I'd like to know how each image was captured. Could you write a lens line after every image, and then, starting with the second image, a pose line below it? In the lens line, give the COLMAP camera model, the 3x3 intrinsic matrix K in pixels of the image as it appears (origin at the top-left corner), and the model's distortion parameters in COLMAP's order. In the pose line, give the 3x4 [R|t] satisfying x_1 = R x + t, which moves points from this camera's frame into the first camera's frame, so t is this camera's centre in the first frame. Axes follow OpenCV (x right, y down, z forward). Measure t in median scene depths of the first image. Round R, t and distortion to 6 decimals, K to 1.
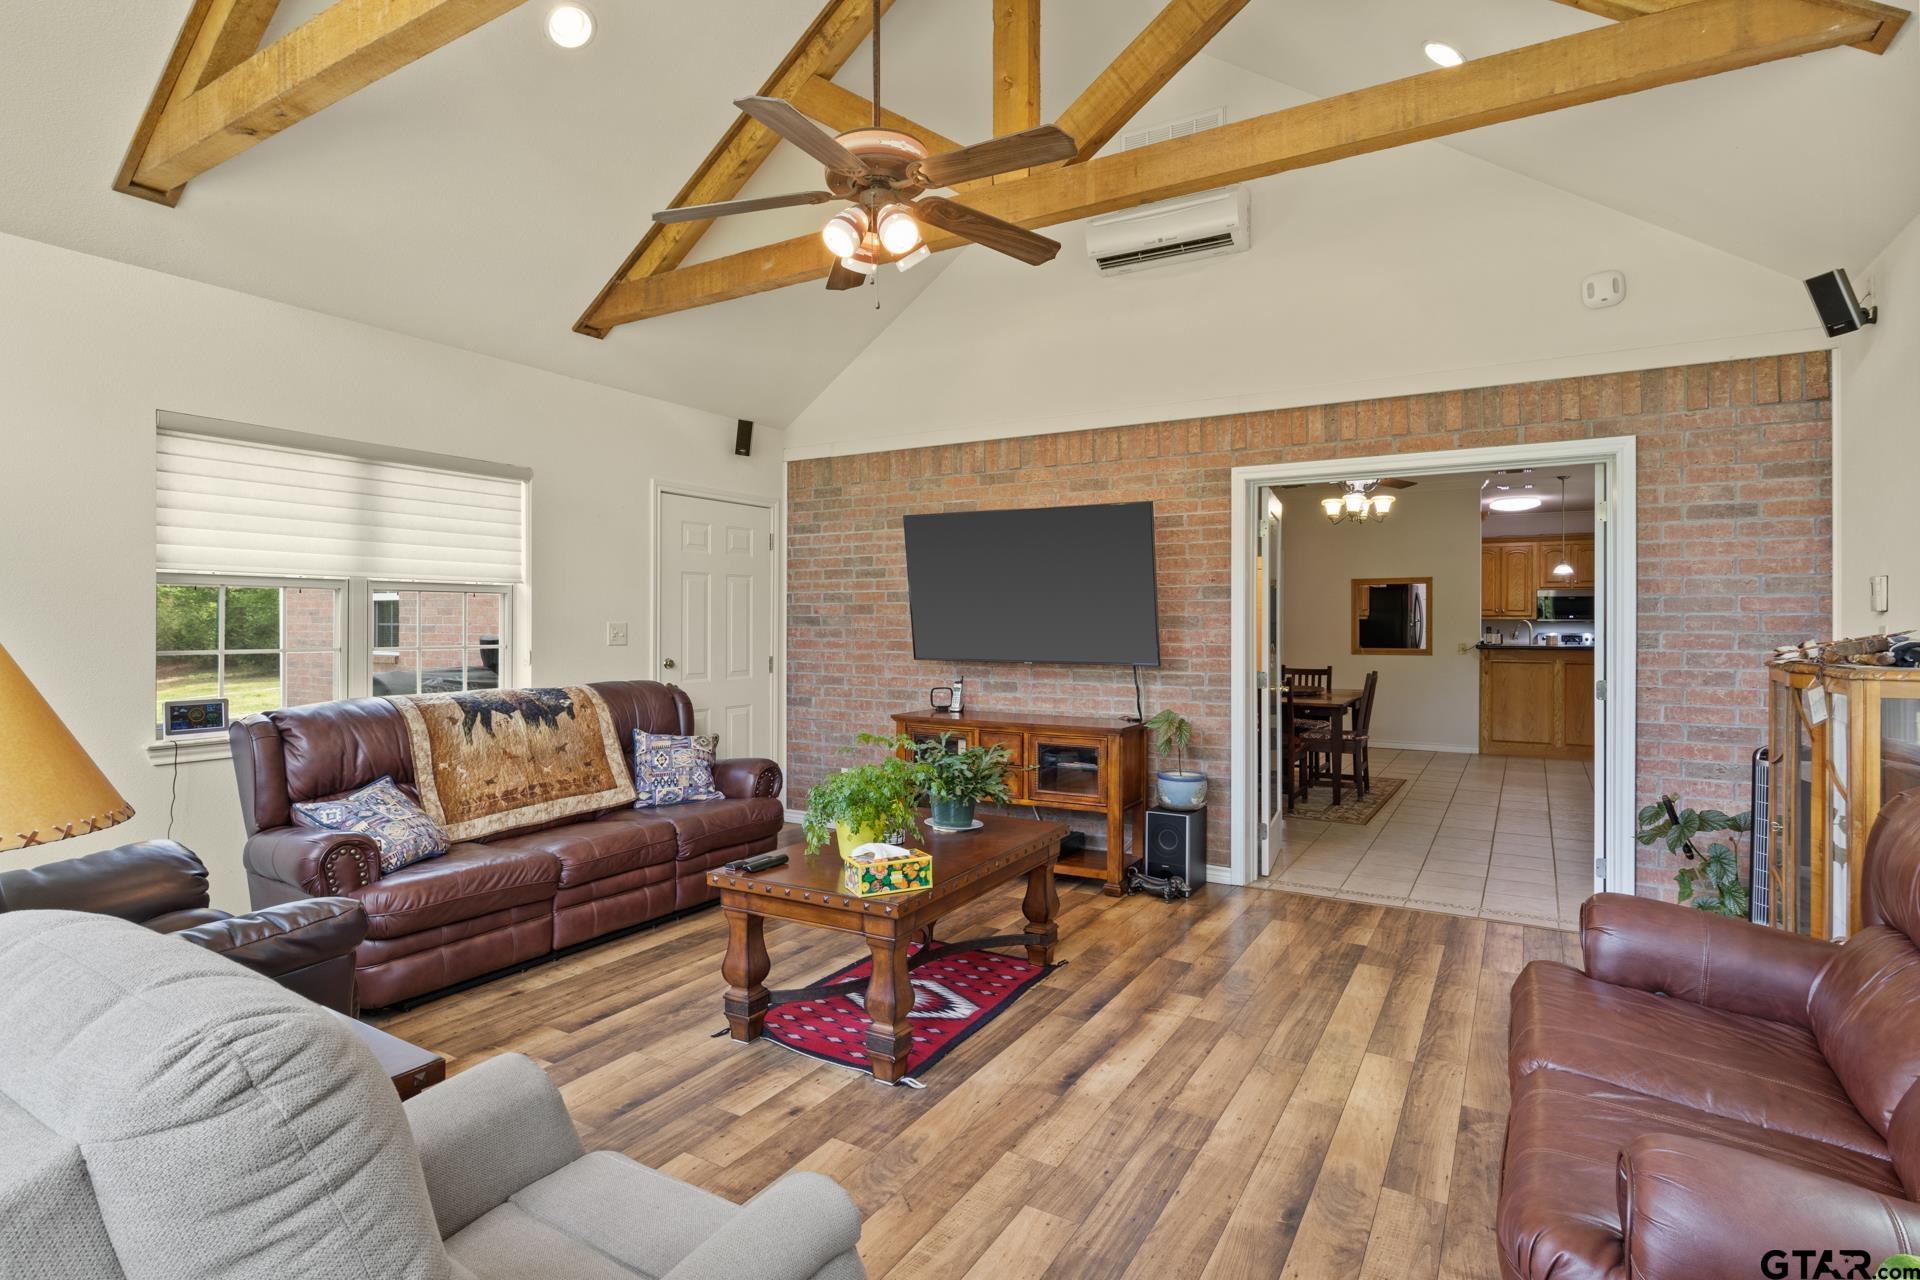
lens RADIAL K [[959.3, 0, 961.0], [0, 959.3, 622.1], [0, 0, 1]] dist [-0.006874, 0.000661]
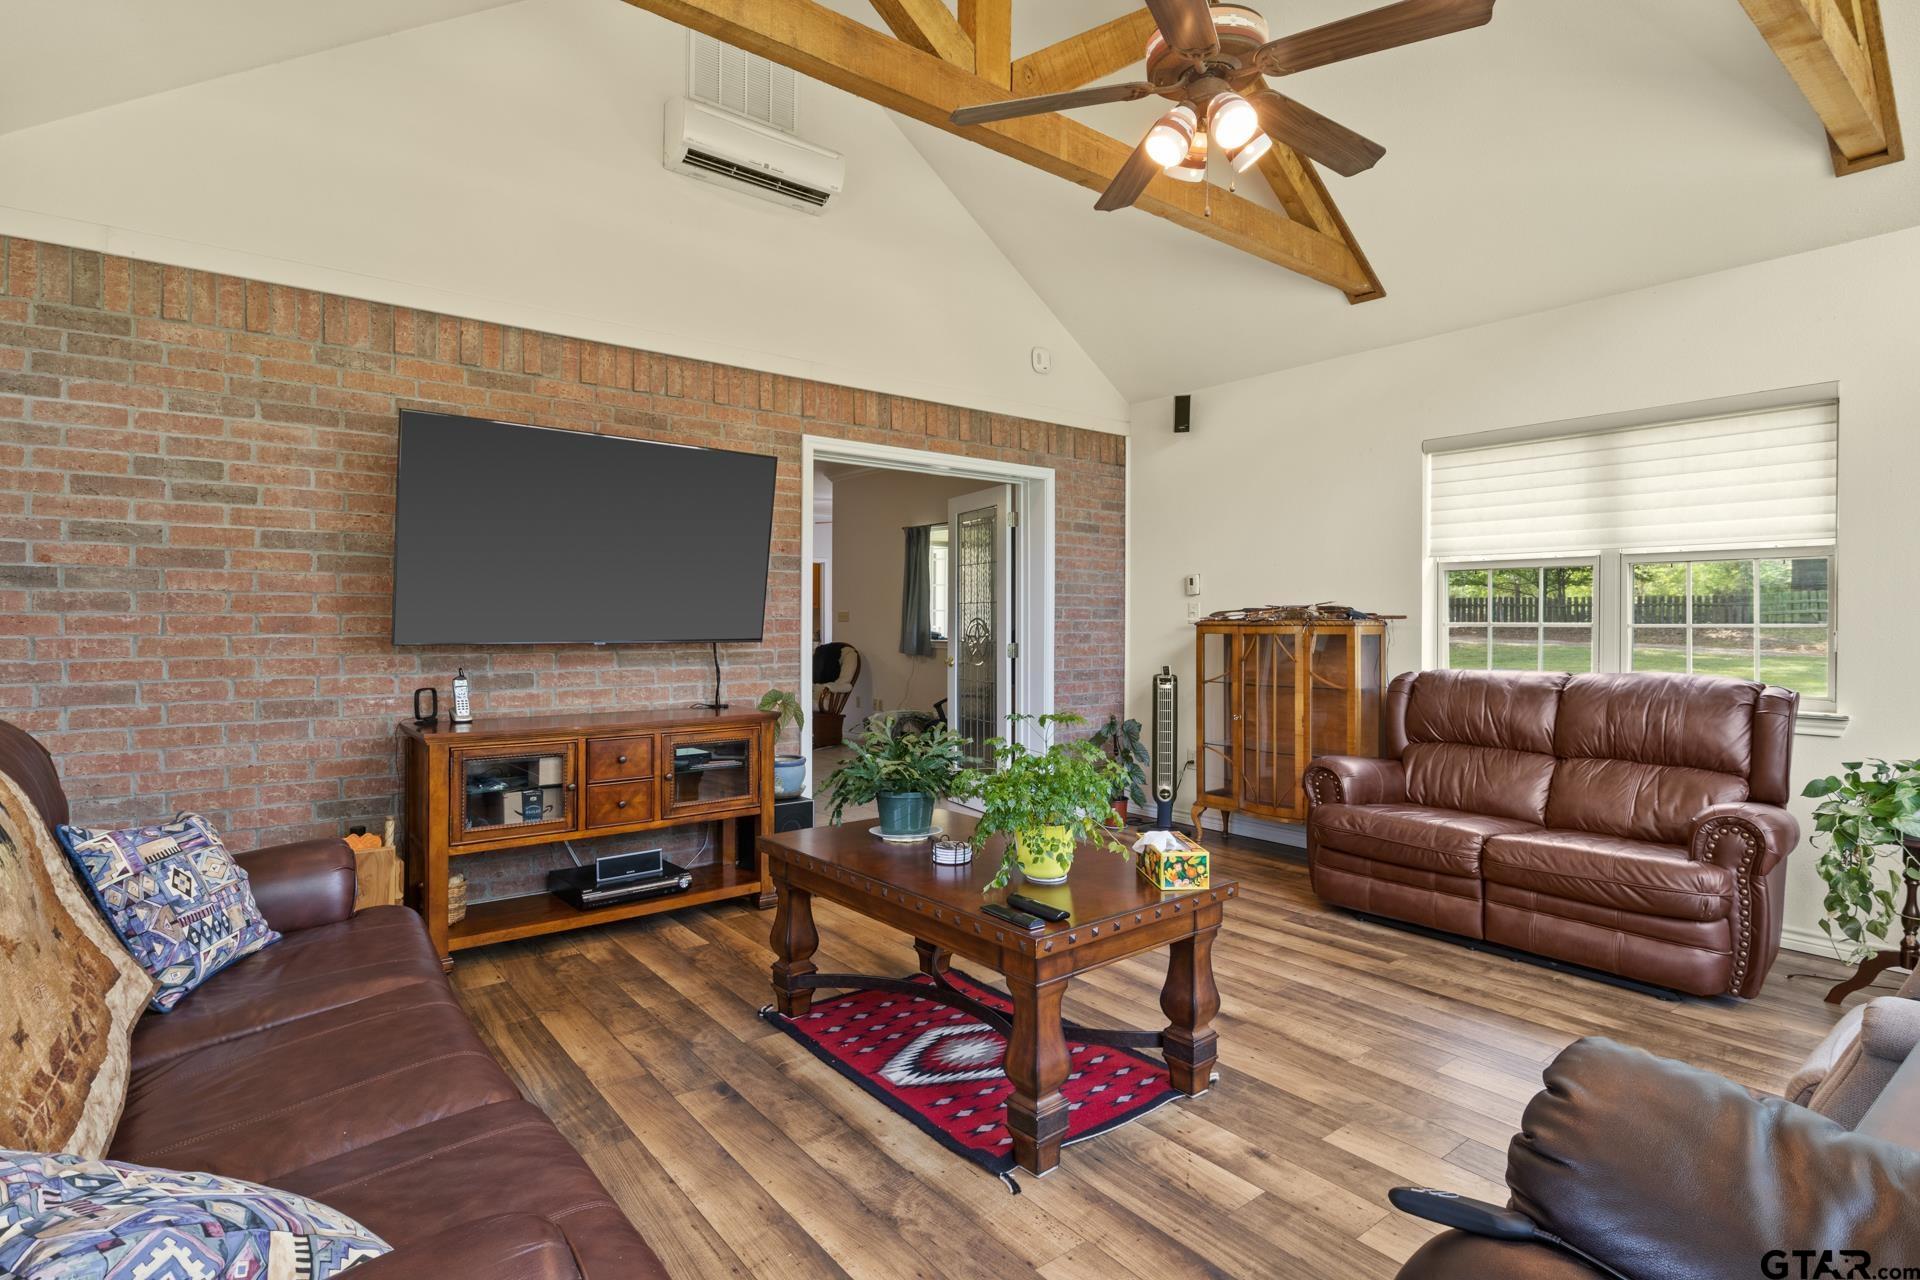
lens RADIAL K [[959.3, 0, 961.0], [0, 959.3, 622.1], [0, 0, 1]] dist [-0.006874, 0.000661]
pose [[0.360895, -0.000301, 0.932607, -0.559226], [-0.002955, 0.999995, 0.001466, 0.025586], [-0.932602, -0.003285, 0.360892, 0.505274]]
